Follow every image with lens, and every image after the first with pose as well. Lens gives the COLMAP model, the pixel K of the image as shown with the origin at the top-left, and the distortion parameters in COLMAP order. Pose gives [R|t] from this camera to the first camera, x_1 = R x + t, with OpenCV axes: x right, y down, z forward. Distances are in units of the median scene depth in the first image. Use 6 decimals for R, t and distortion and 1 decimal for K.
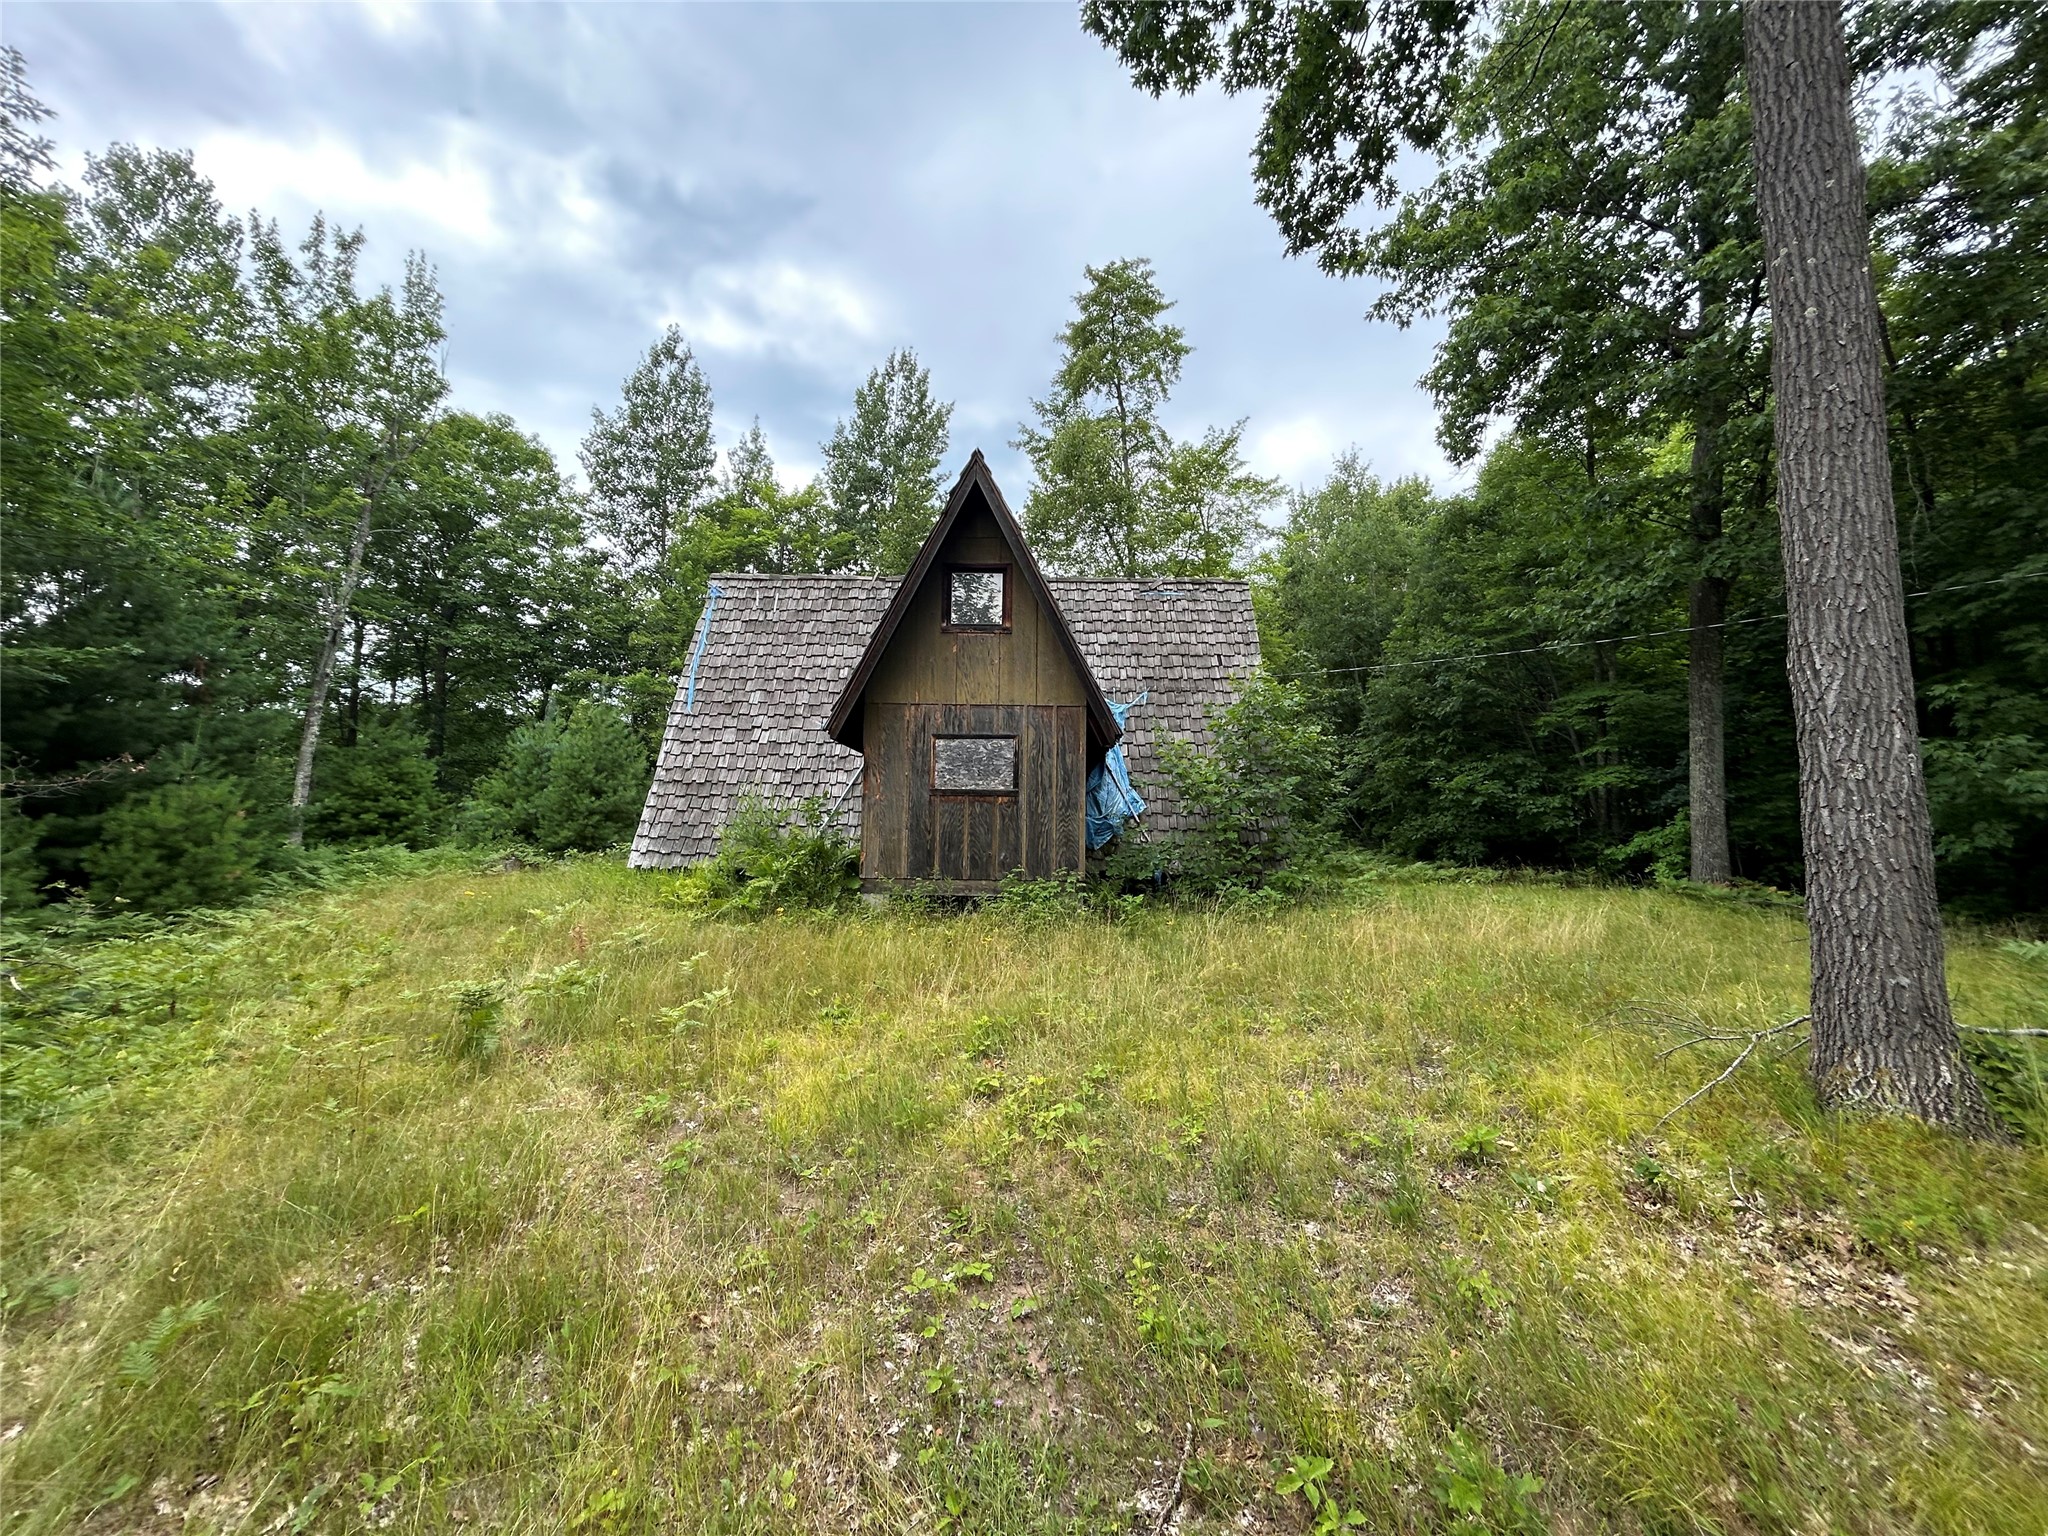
lens RADIAL K [[832.2, 0, 1024.0], [0, 832.2, 768.0], [0, 0, 1]] dist [-0.000217, 0.000002]
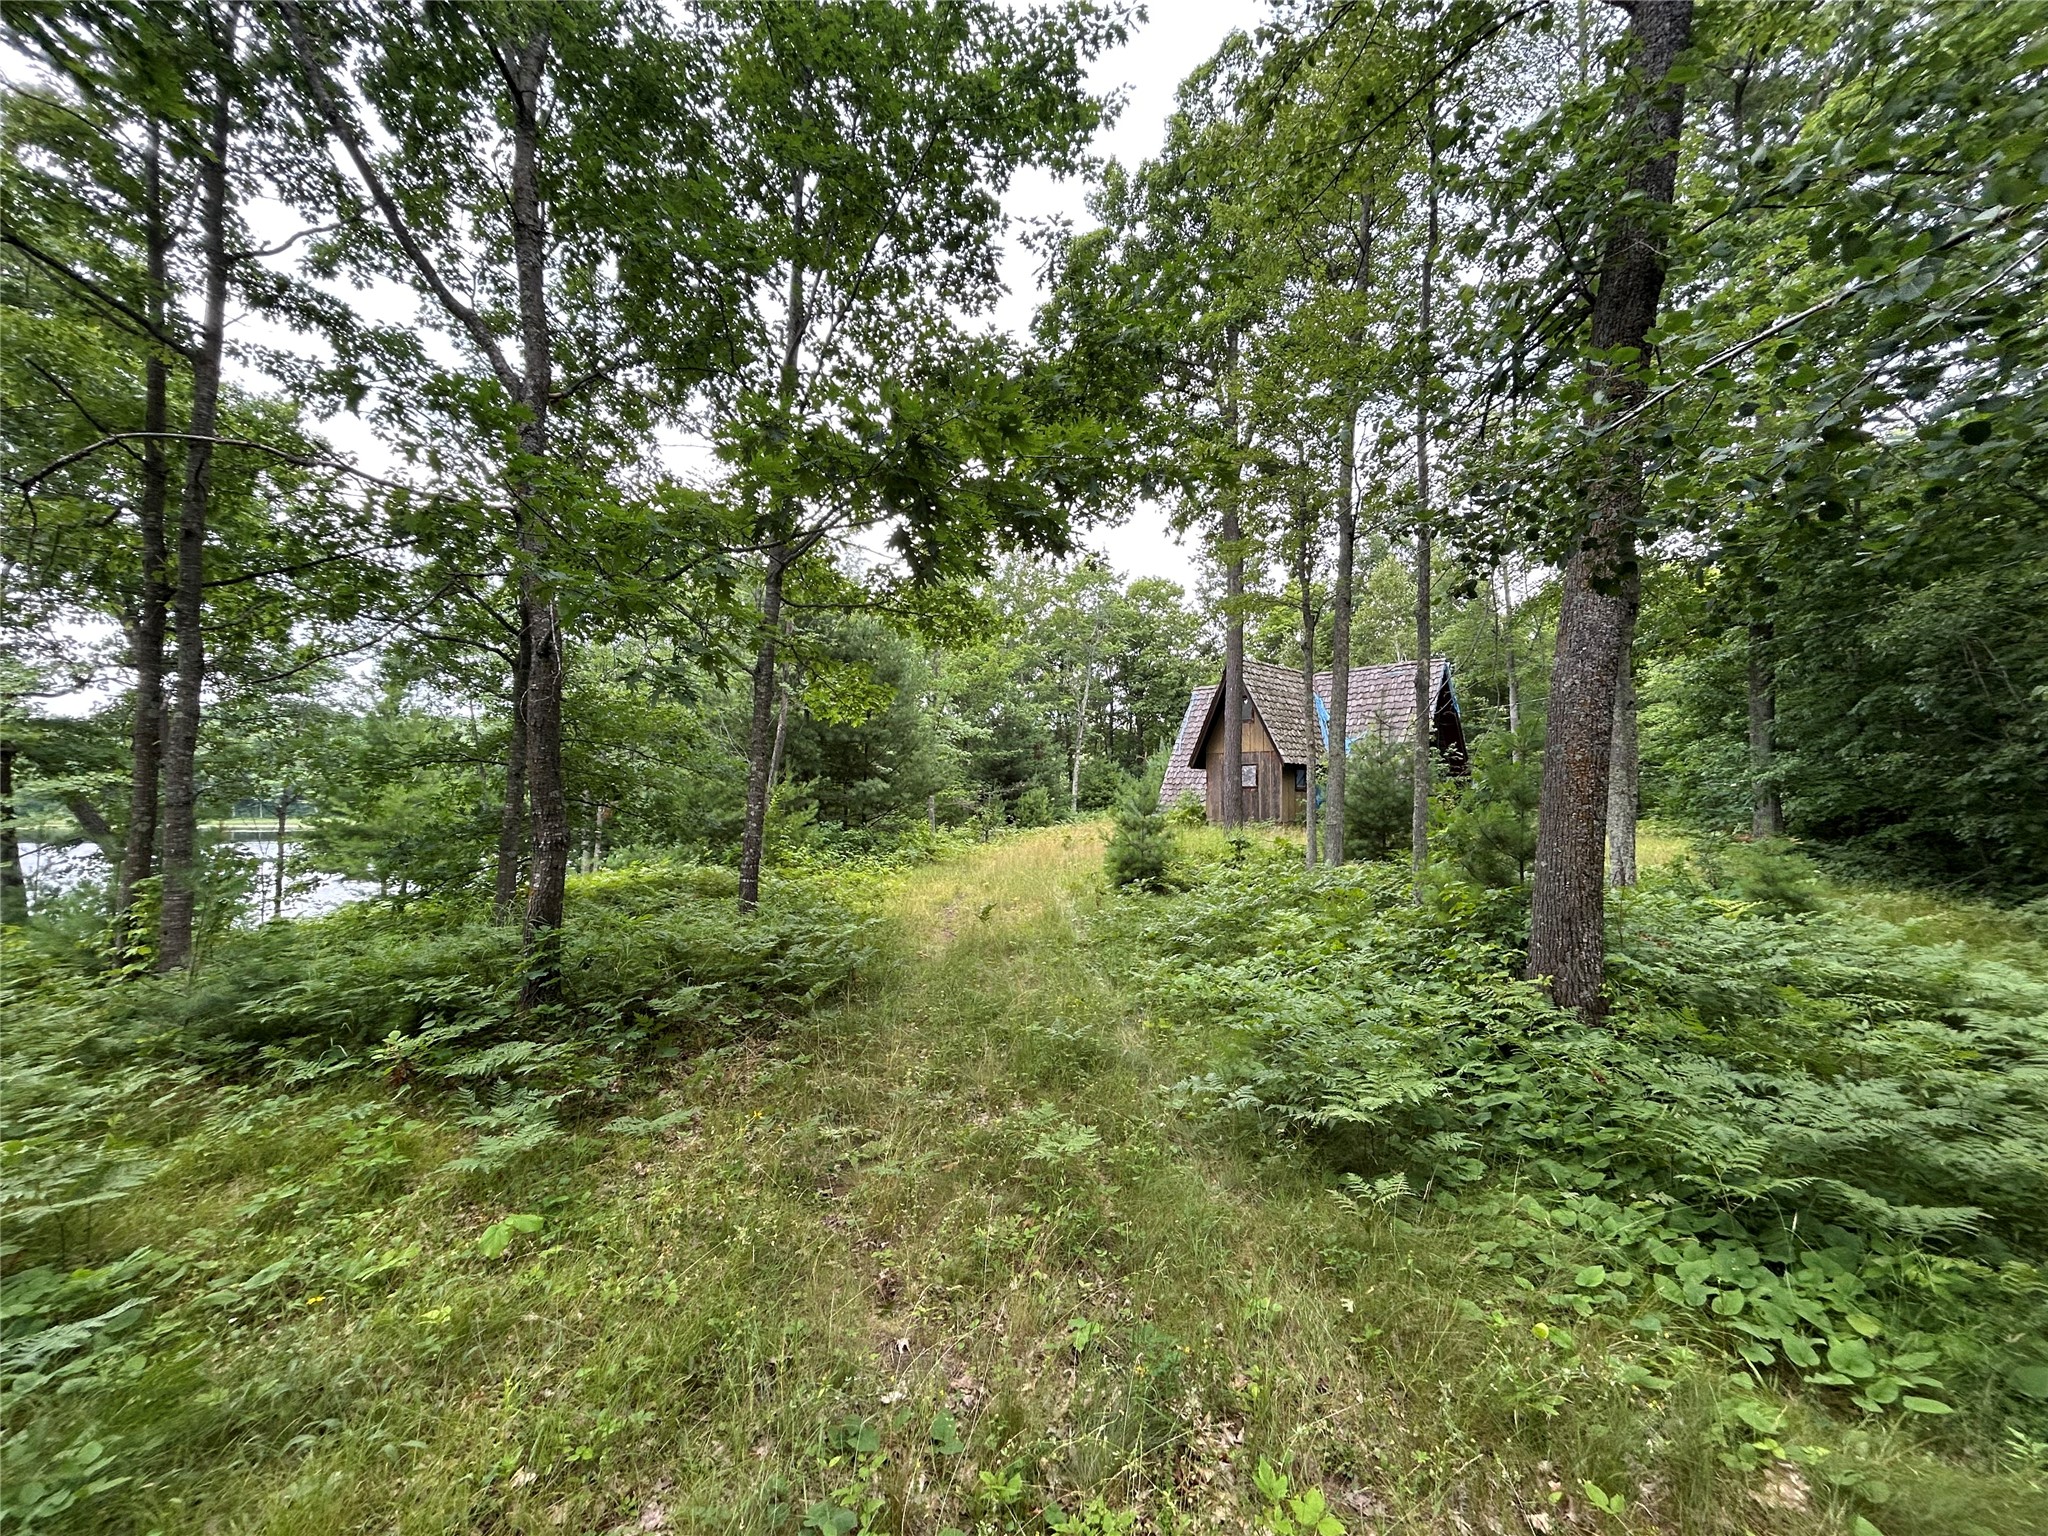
lens RADIAL K [[832.2, 0, 1024.0], [0, 832.2, 768.0], [0, 0, 1]] dist [-0.000217, 0.000002]
pose [[0.666349, -0.041157, -0.744504, 1.342921], [0.060349, 0.998177, -0.001167, -0.060959], [0.743194, -0.044152, 0.667617, -1.156861]]
